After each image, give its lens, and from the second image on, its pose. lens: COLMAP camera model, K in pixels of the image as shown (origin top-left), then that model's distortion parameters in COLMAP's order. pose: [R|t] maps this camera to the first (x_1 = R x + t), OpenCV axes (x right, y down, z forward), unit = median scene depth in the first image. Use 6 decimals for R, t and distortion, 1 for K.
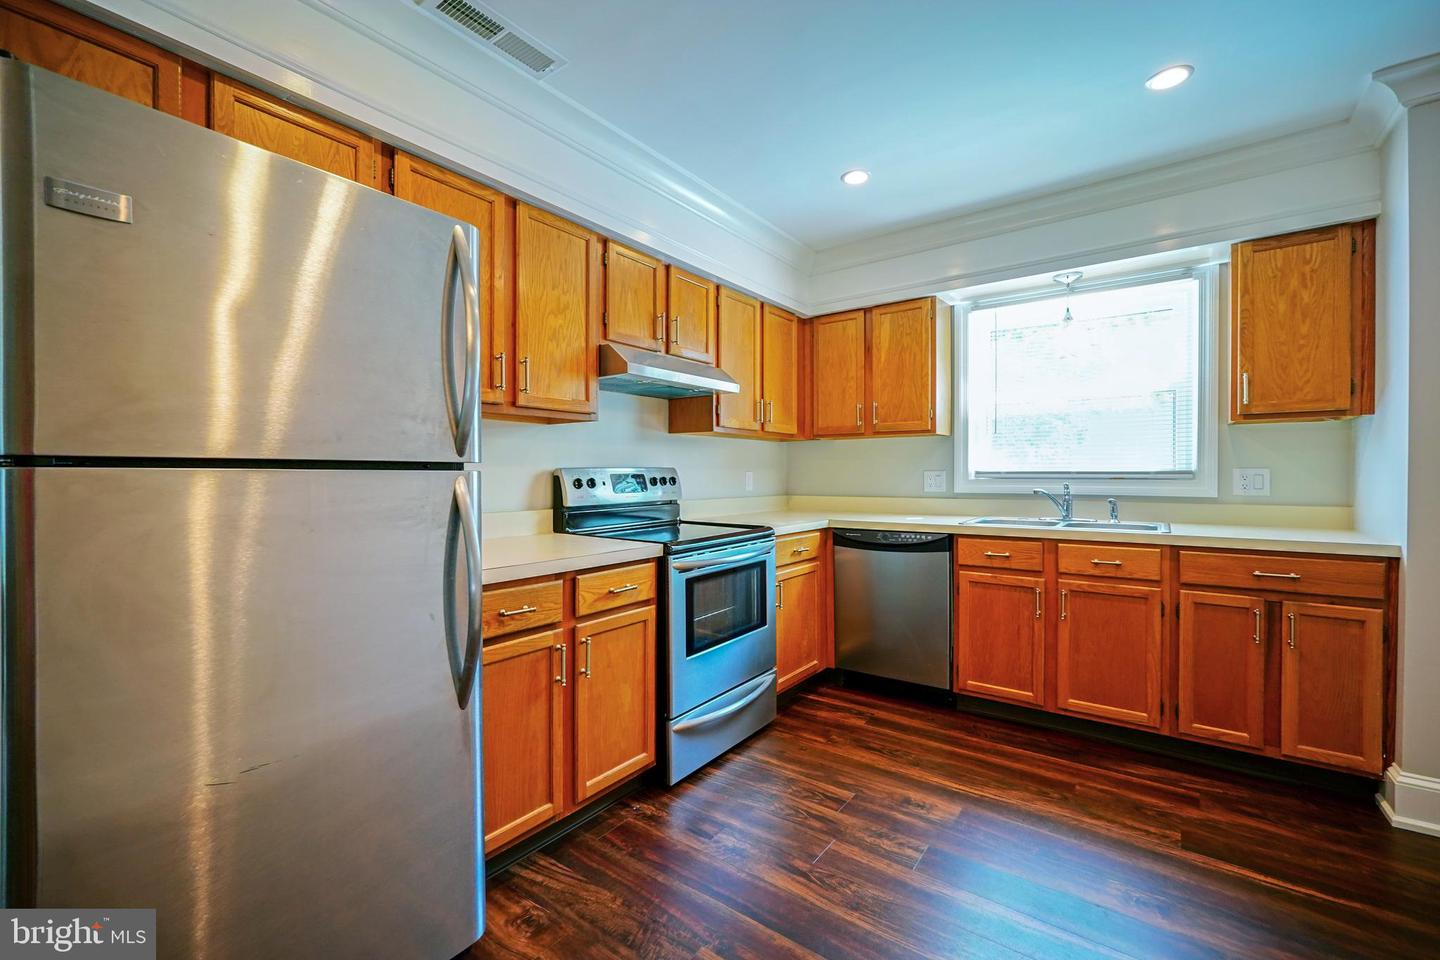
lens RADIAL K [[599.5, 0, 718.5], [0, 599.5, 476.2], [0, 0, 1]] dist [-0.008951, -0.000086]
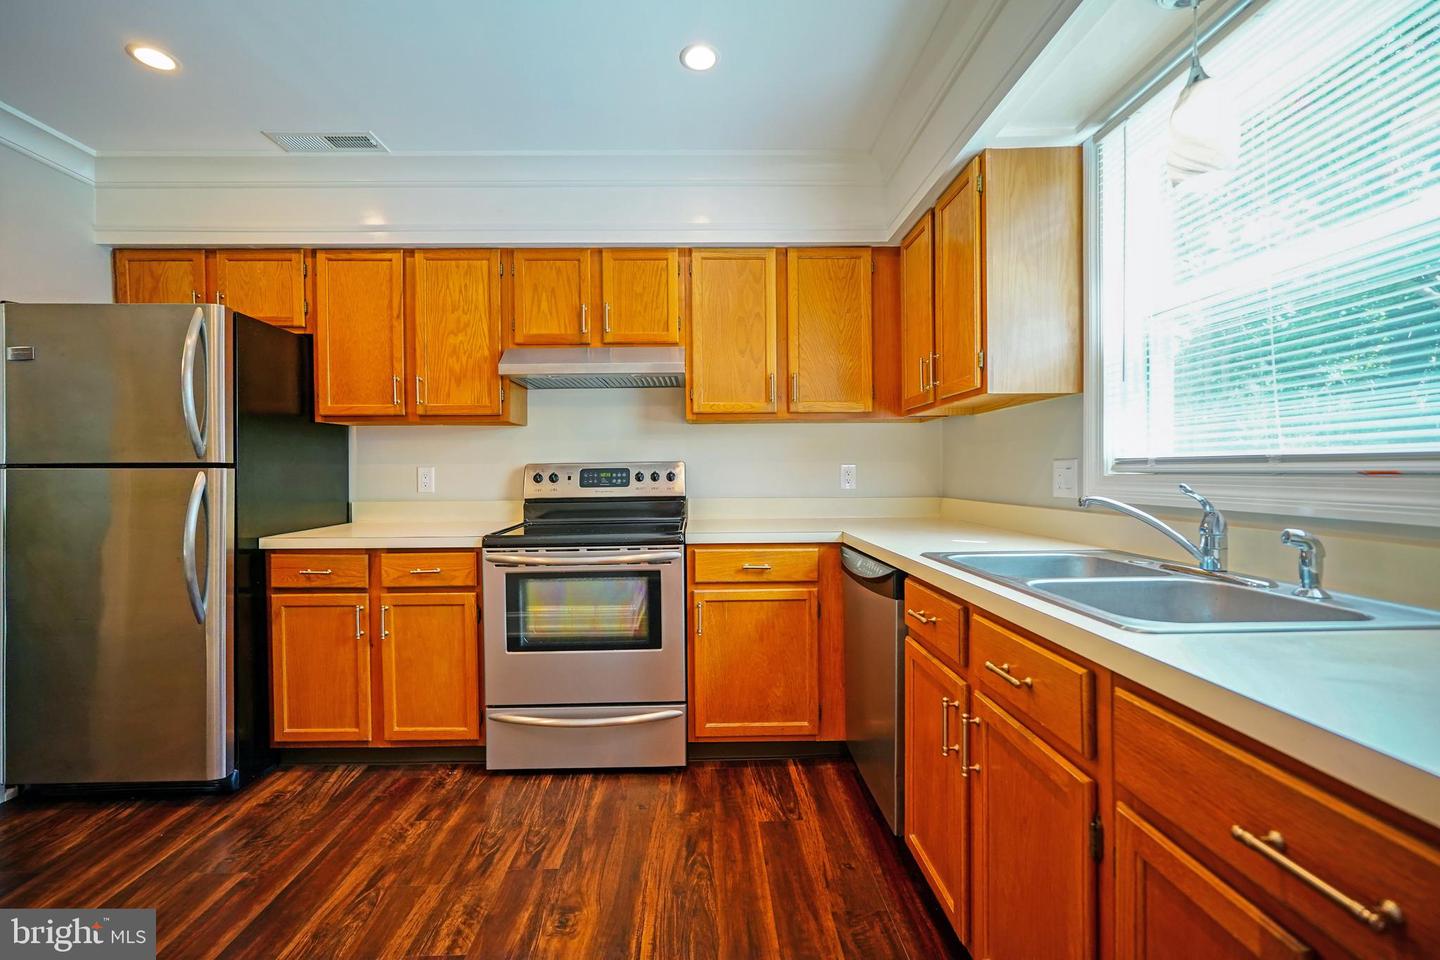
lens RADIAL K [[606.4, 0, 710.8], [0, 606.4, 479.1], [0, 0, 1]] dist [-0.001914, 0.000201]
pose [[0.614816, 0.006805, -0.788641, 0.934401], [0.002218, 0.999944, 0.010358, 0.004147], [0.788667, -0.008118, 0.614767, 0.631973]]
